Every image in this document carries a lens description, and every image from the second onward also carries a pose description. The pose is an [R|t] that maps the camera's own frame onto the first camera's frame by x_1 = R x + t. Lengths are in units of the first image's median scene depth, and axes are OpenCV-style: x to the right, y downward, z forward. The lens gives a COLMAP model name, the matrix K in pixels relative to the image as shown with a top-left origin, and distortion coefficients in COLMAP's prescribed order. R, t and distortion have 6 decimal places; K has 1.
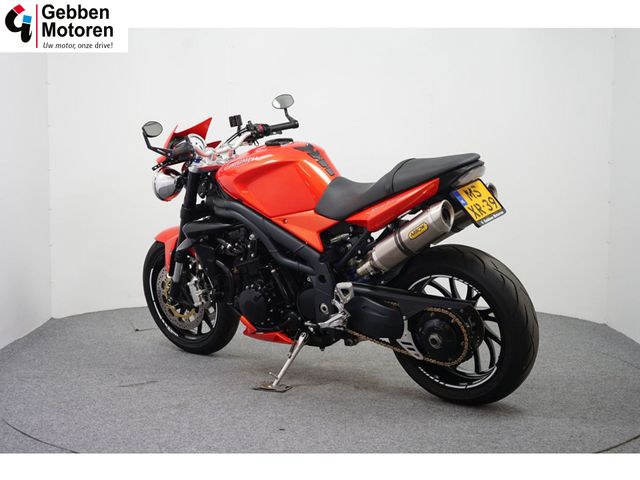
lens RADIAL K [[979.8, 0, 320.0], [0, 979.8, 240.0], [0, 0, 1]] dist [-0.019990, -0.031749]
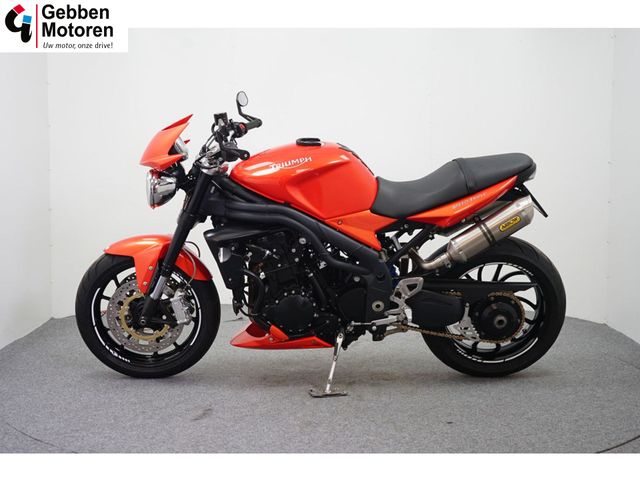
lens RADIAL K [[979.8, 0, 320.0], [0, 979.8, 240.0], [0, 0, 1]] dist [-0.019990, -0.031749]
pose [[0.763380, -0.061715, 0.642995, -0.695871], [0.060459, 0.997882, 0.023999, -0.026763], [-0.643114, 0.020554, 0.765495, 0.261022]]
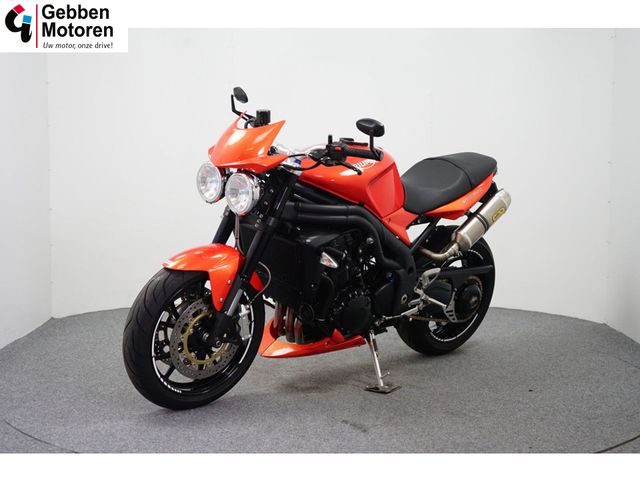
lens RADIAL K [[979.8, 0, 320.0], [0, 979.8, 240.0], [0, 0, 1]] dist [-0.019990, -0.031749]
pose [[0.137862, -0.094107, 0.985971, -1.058803], [0.091937, 0.992394, 0.081865, -0.089458], [-0.986175, 0.079361, 0.145465, 0.937277]]
